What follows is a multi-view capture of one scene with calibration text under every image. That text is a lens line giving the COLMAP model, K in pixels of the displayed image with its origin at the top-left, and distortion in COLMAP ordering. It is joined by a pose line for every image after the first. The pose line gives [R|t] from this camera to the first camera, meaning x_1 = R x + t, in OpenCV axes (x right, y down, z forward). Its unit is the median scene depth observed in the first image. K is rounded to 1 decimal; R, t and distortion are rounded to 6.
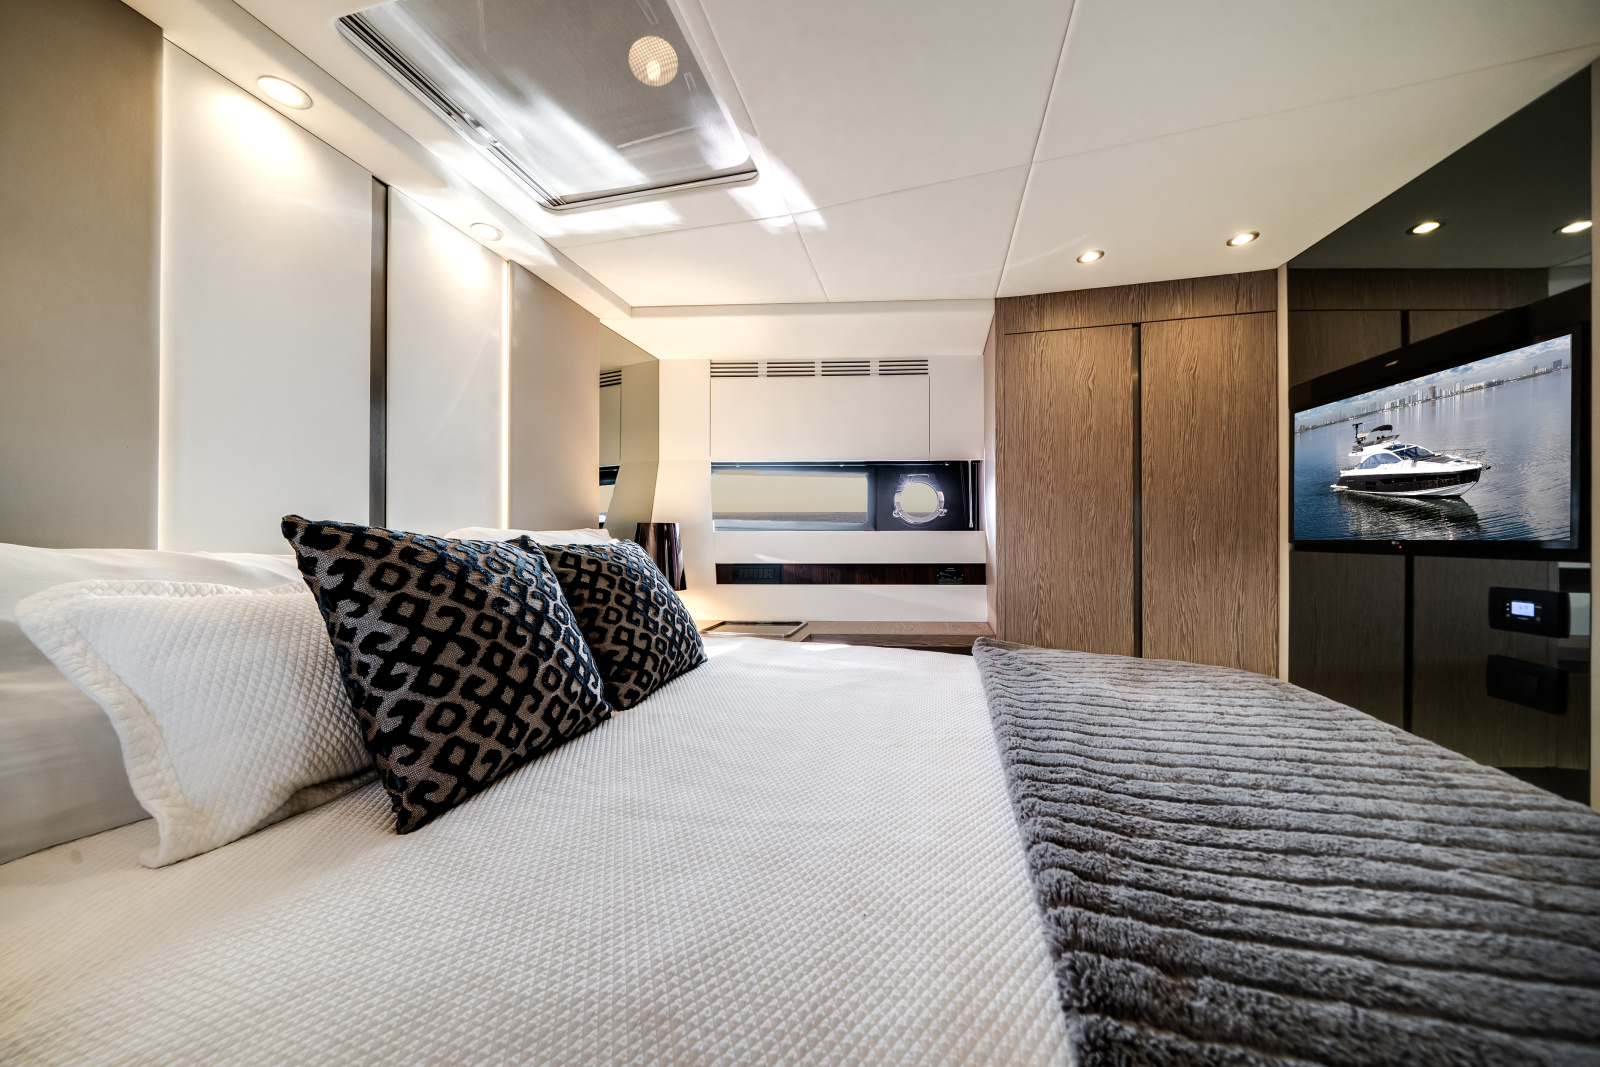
lens RADIAL K [[548.2, 0, 797.5], [0, 548.2, 539.6], [0, 0, 1]] dist [-0.009751, 0.000499]
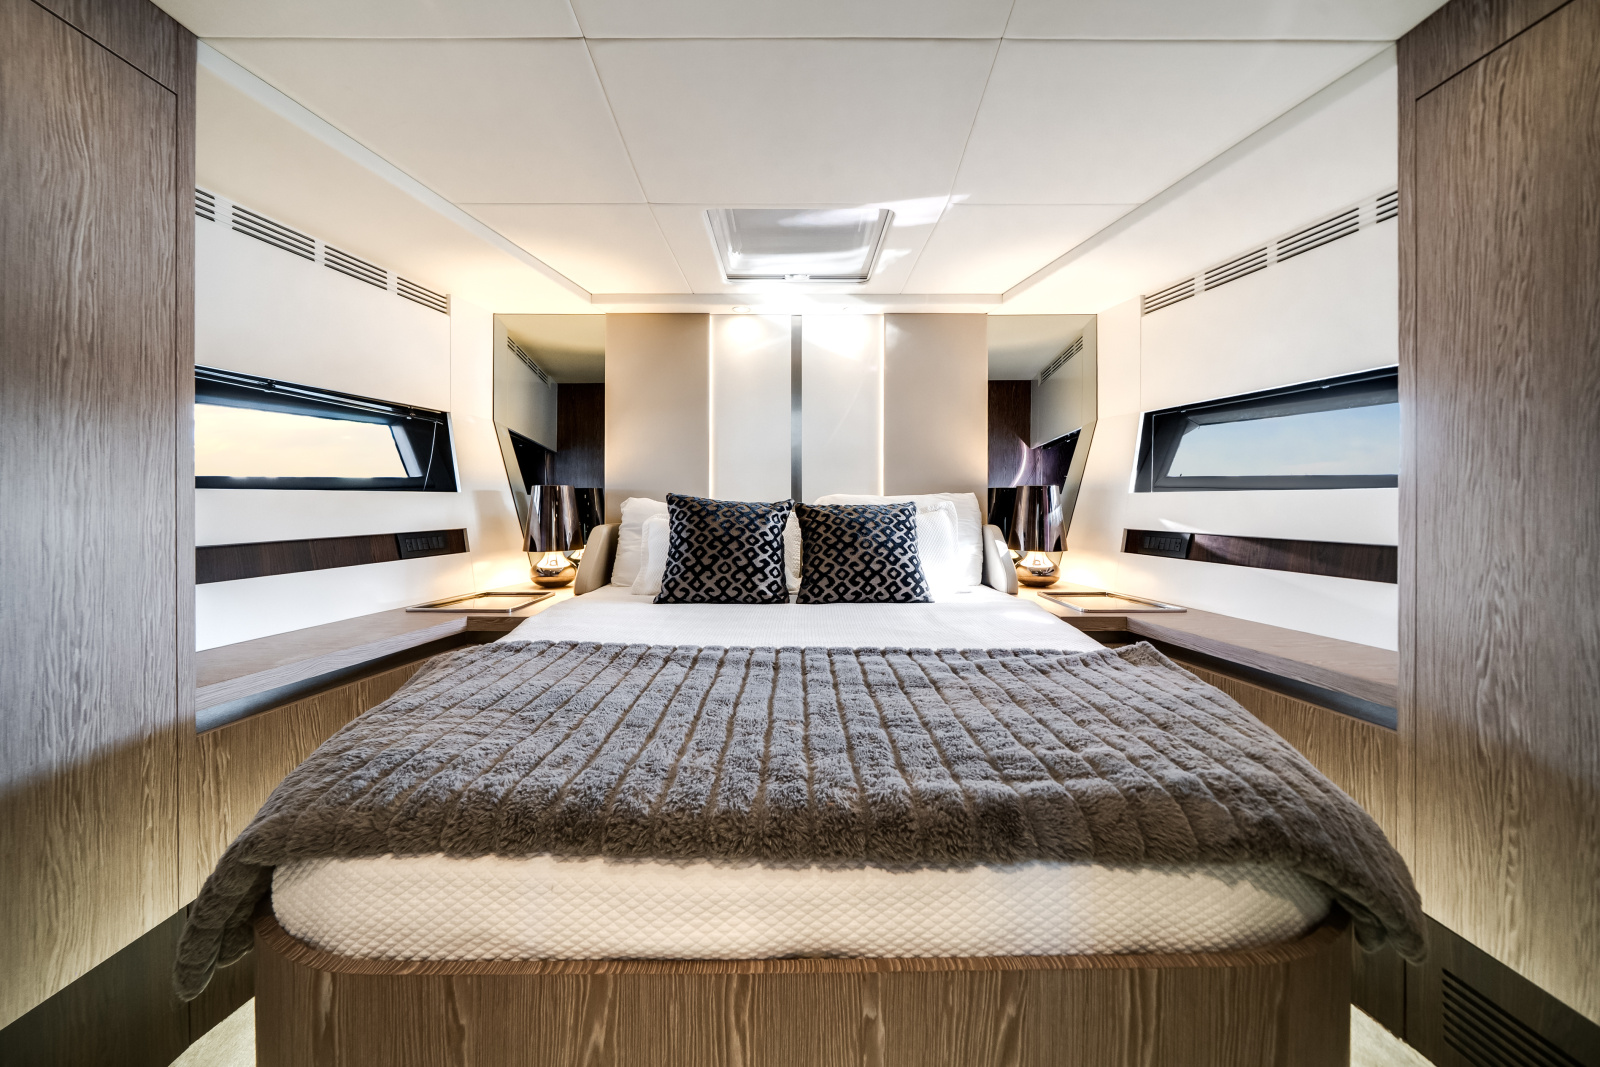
lens RADIAL K [[548.2, 0, 786.2], [0, 548.2, 501.9], [0, 0, 1]] dist [-0.009751, 0.000499]
pose [[0.250630, 0.004710, -0.968071, 0.951757], [-0.000772, 0.999989, 0.004666, -0.005094], [0.968083, -0.000422, 0.250631, 0.406550]]
